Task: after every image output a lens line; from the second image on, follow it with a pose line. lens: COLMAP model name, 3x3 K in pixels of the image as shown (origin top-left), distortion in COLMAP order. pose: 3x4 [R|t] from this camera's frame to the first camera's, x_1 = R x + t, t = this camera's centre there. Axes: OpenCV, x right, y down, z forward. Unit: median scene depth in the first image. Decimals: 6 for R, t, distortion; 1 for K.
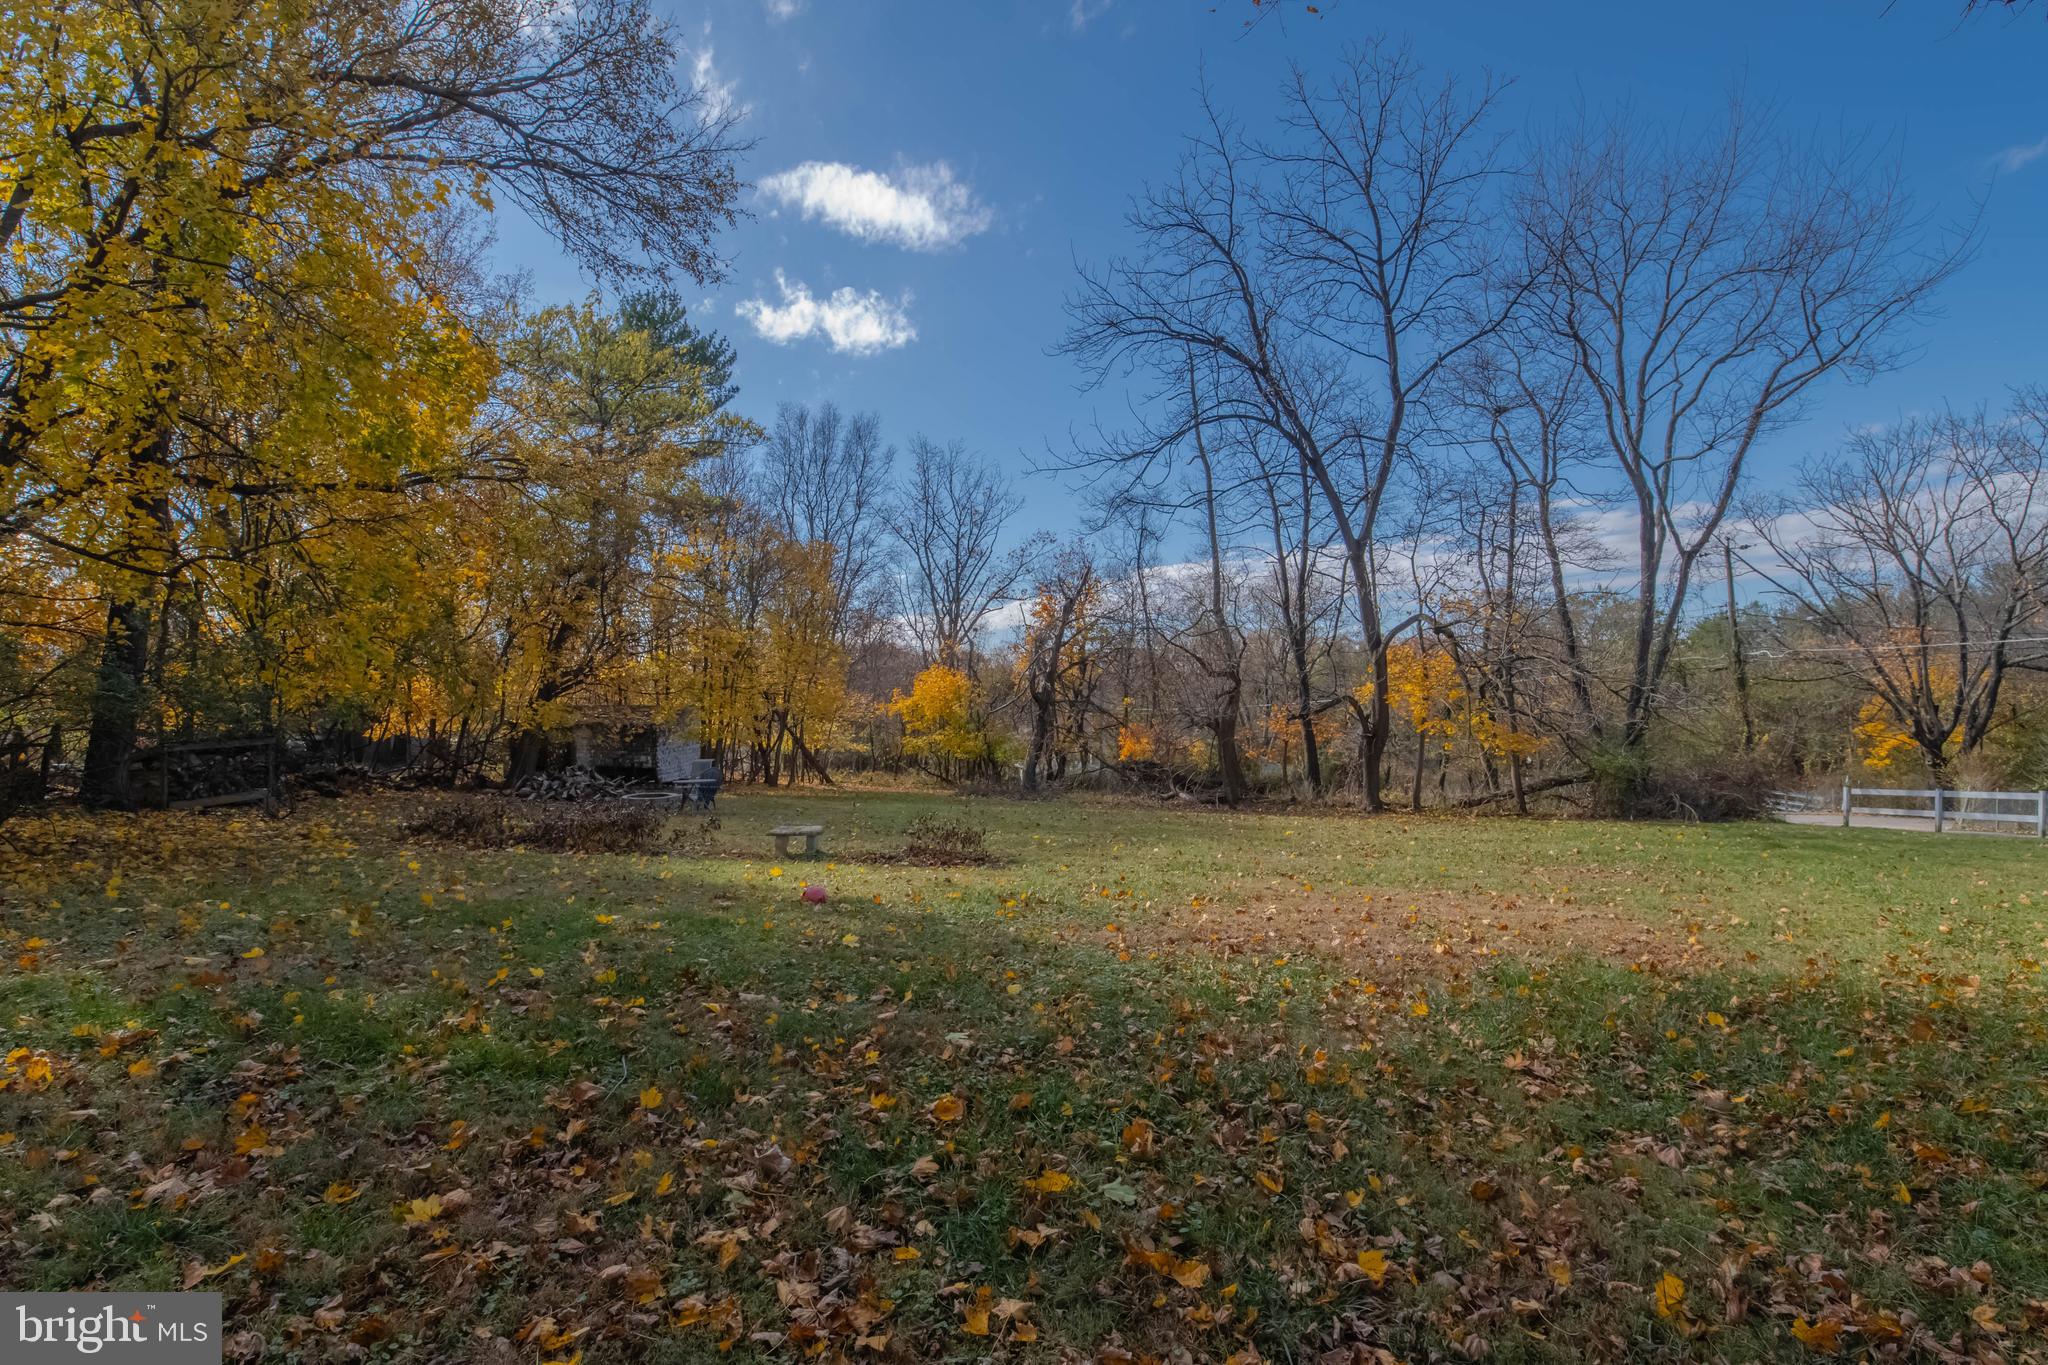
lens RADIAL K [[908.3, 0, 1021.4], [0, 908.3, 684.6], [0, 0, 1]] dist [-0.001775, -0.000074]
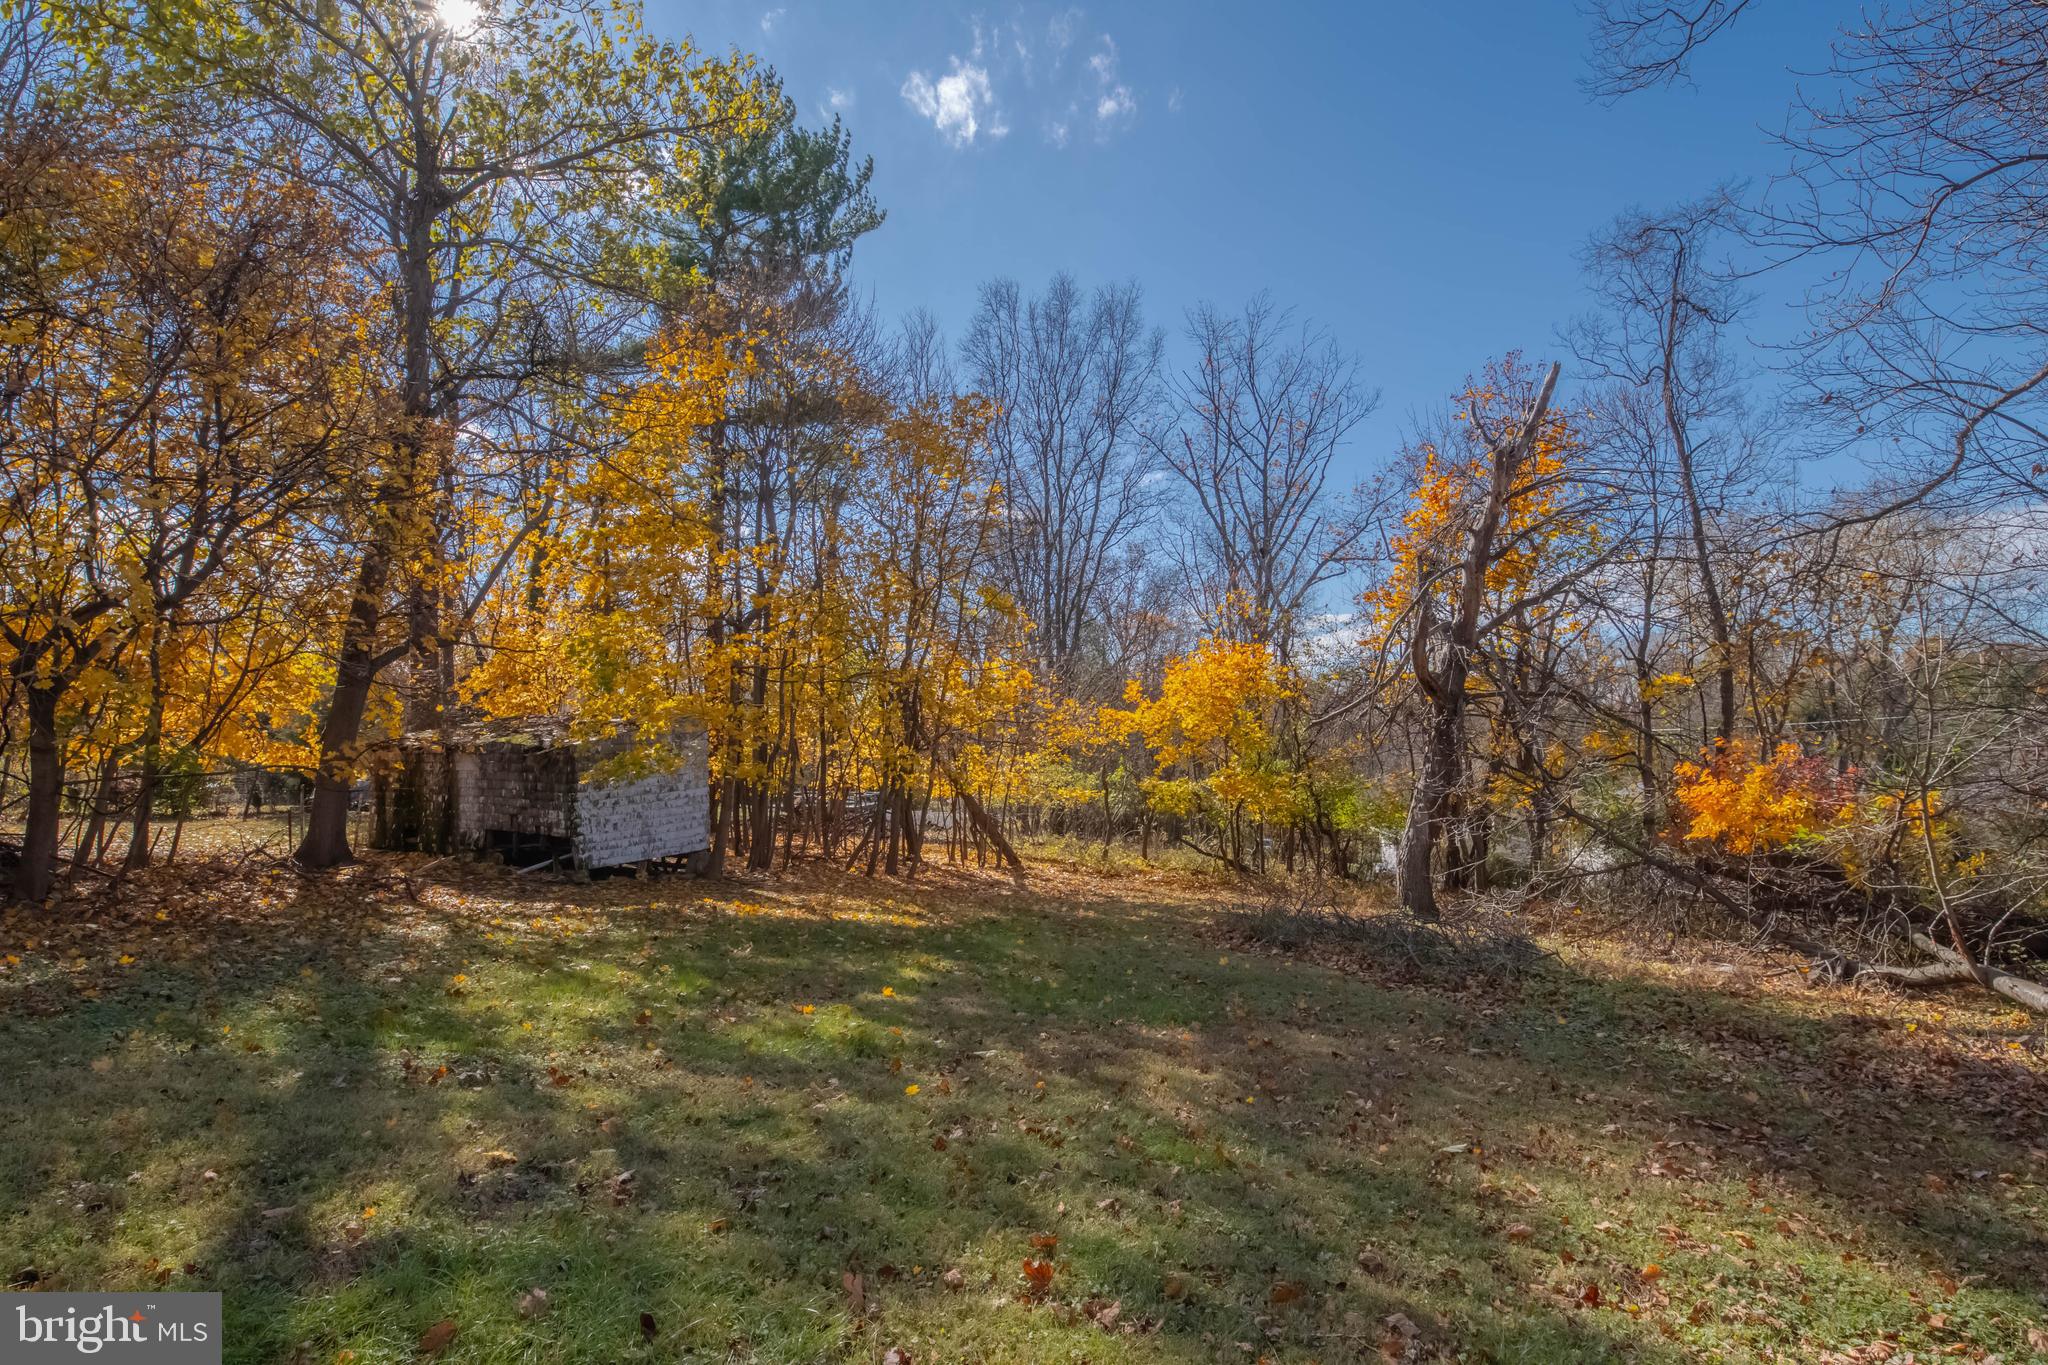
lens RADIAL K [[1022.8, 0, 1033.9], [0, 1022.8, 689.3], [0, 0, 1]] dist [0.003959, -0.001772]
pose [[0.949742, -0.022760, -0.312206, -0.008451], [0.010837, 0.999146, -0.039873, 0.027653], [0.312846, 0.034485, 0.949177, 0.397337]]
